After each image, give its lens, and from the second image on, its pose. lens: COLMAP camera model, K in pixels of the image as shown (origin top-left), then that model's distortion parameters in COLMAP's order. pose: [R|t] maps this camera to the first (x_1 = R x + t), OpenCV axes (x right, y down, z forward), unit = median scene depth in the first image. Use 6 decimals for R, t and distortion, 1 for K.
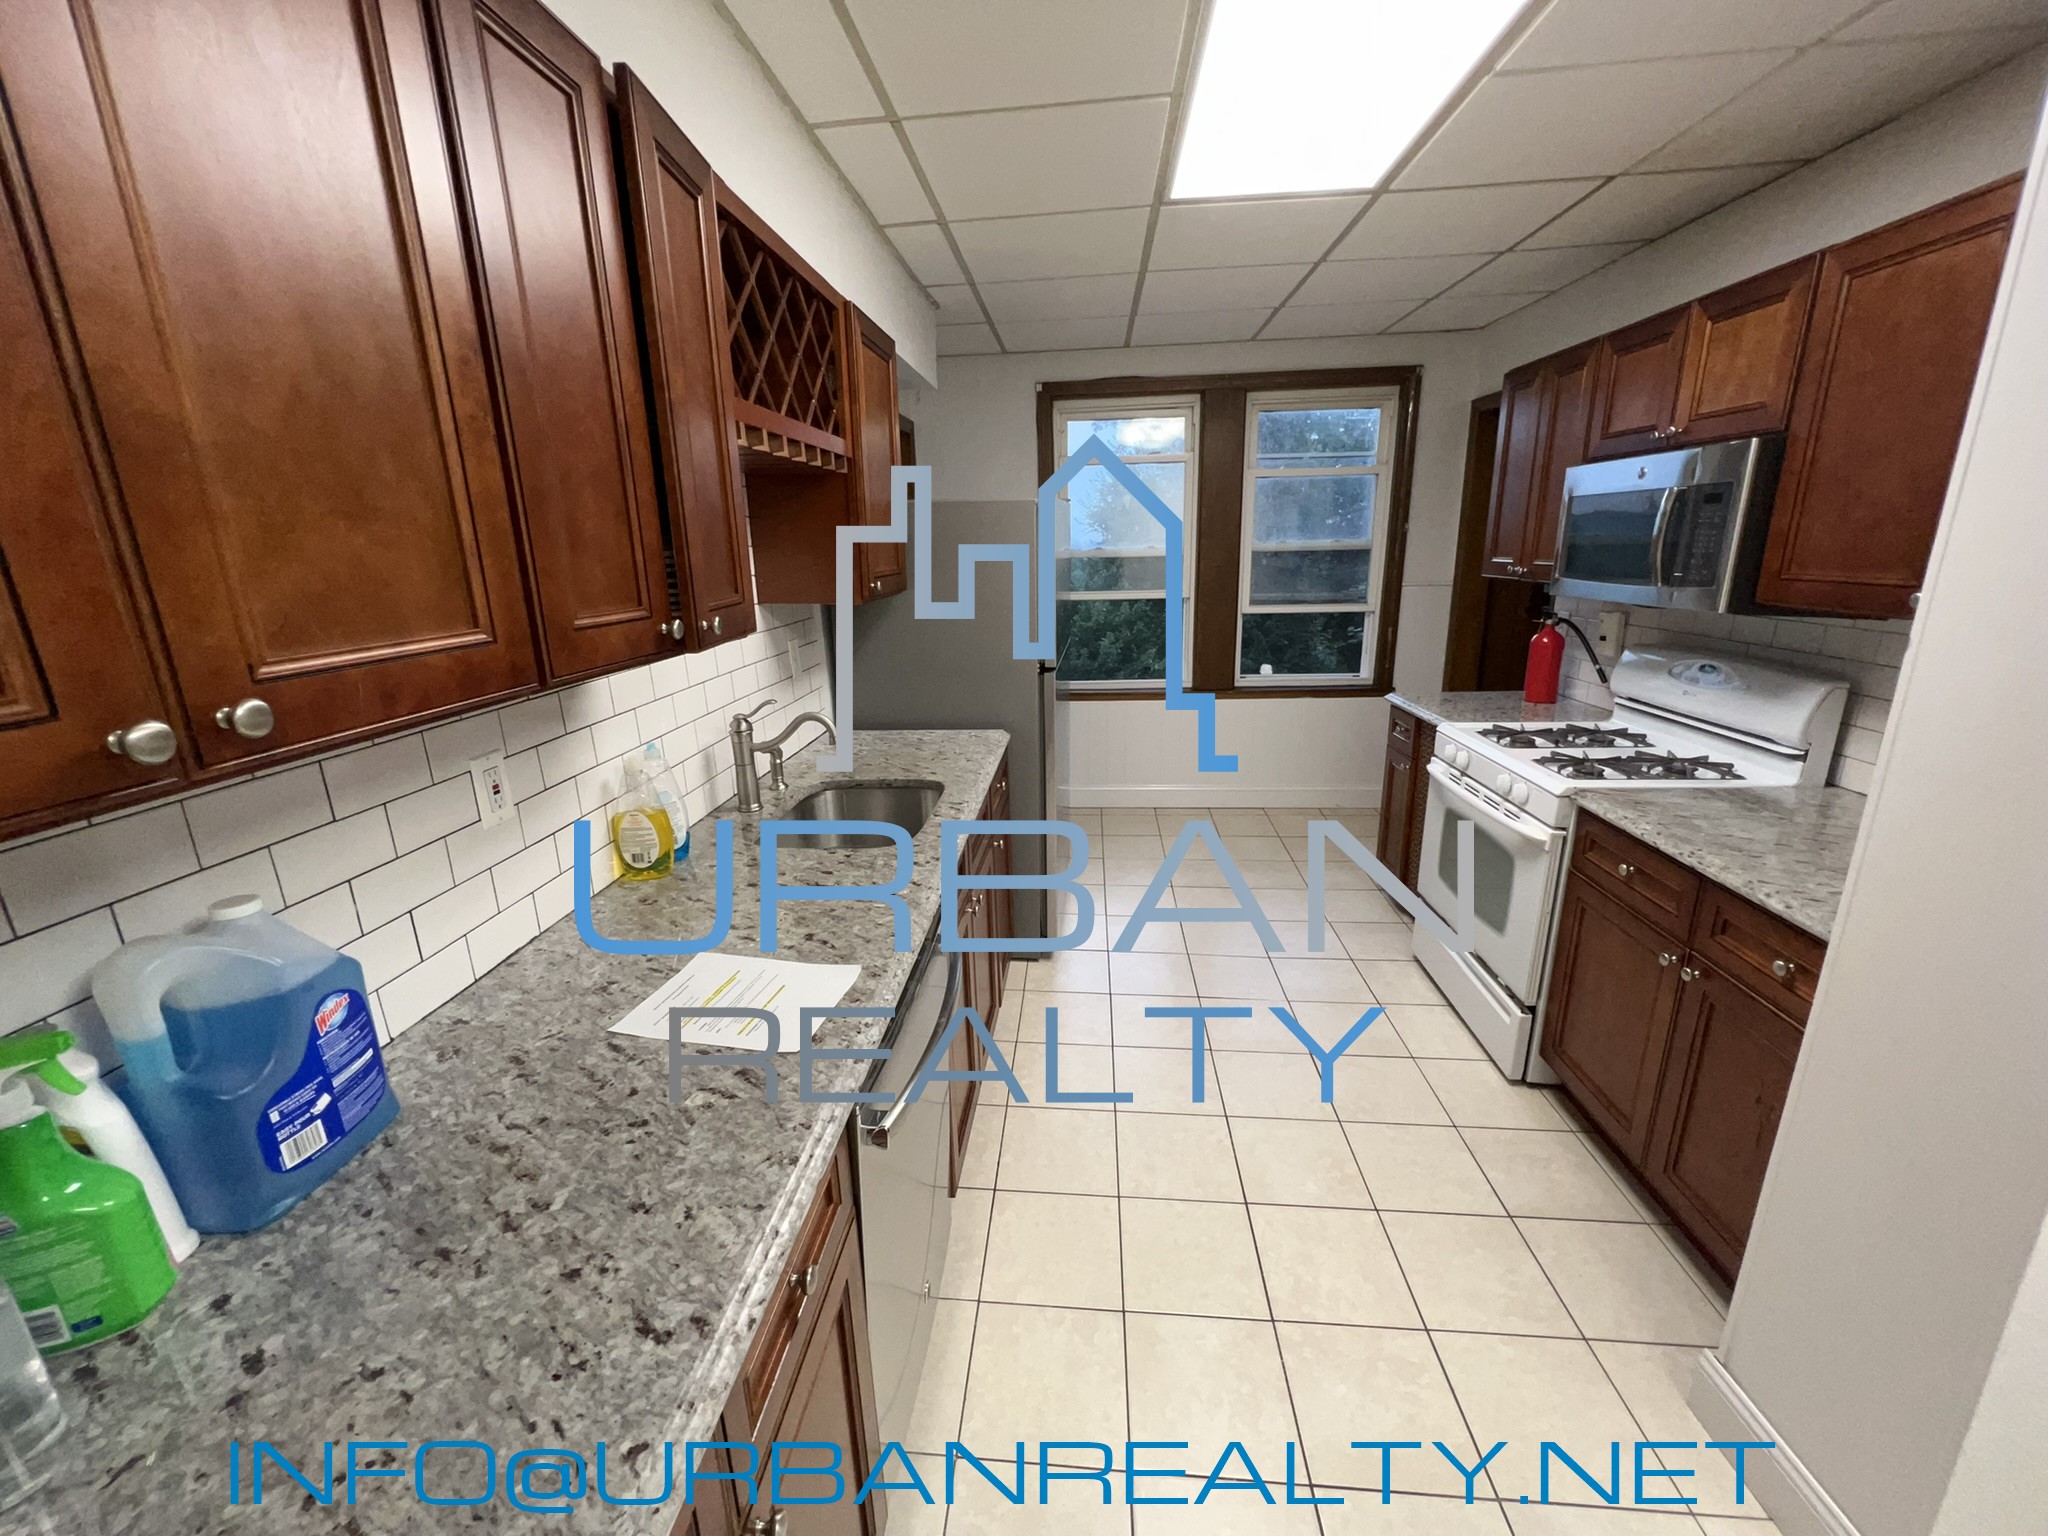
lens RADIAL K [[819.6, 0, 1019.5], [0, 819.6, 766.7], [0, 0, 1]] dist [-0.002725, 0.000249]
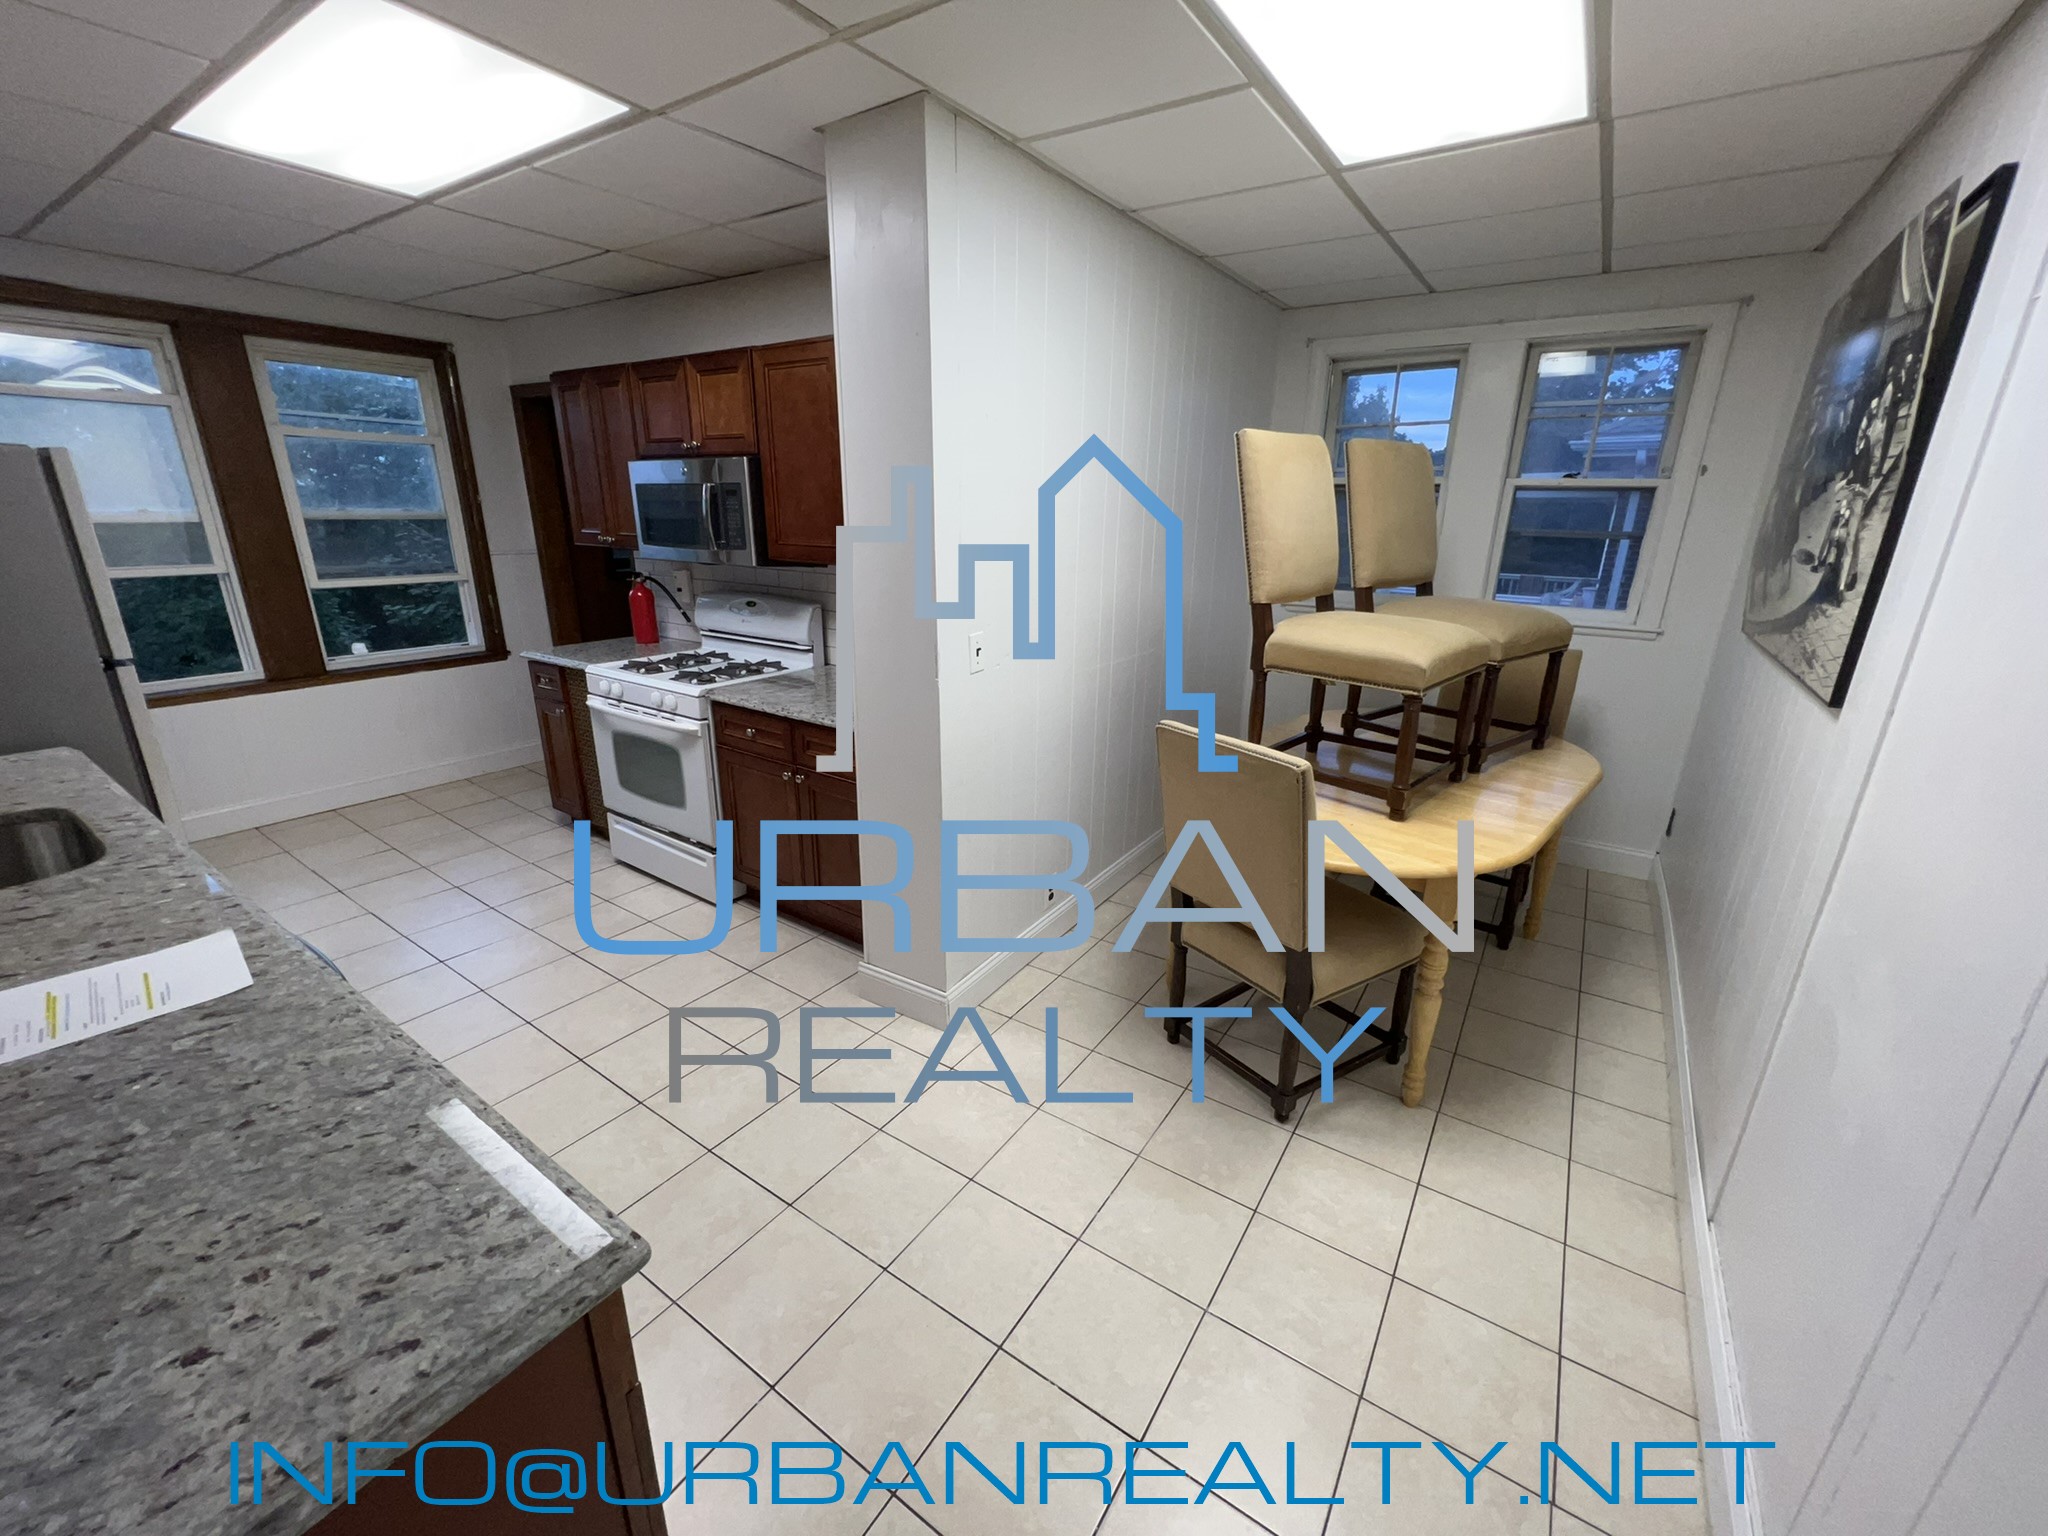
lens RADIAL K [[819.6, 0, 1025.8], [0, 819.6, 771.1], [0, 0, 1]] dist [-0.002725, 0.000249]
pose [[0.486621, -0.236976, 0.840858, -0.263768], [0.204267, 0.966690, 0.154225, 0.049788], [-0.849397, 0.096710, 0.518818, -0.197459]]
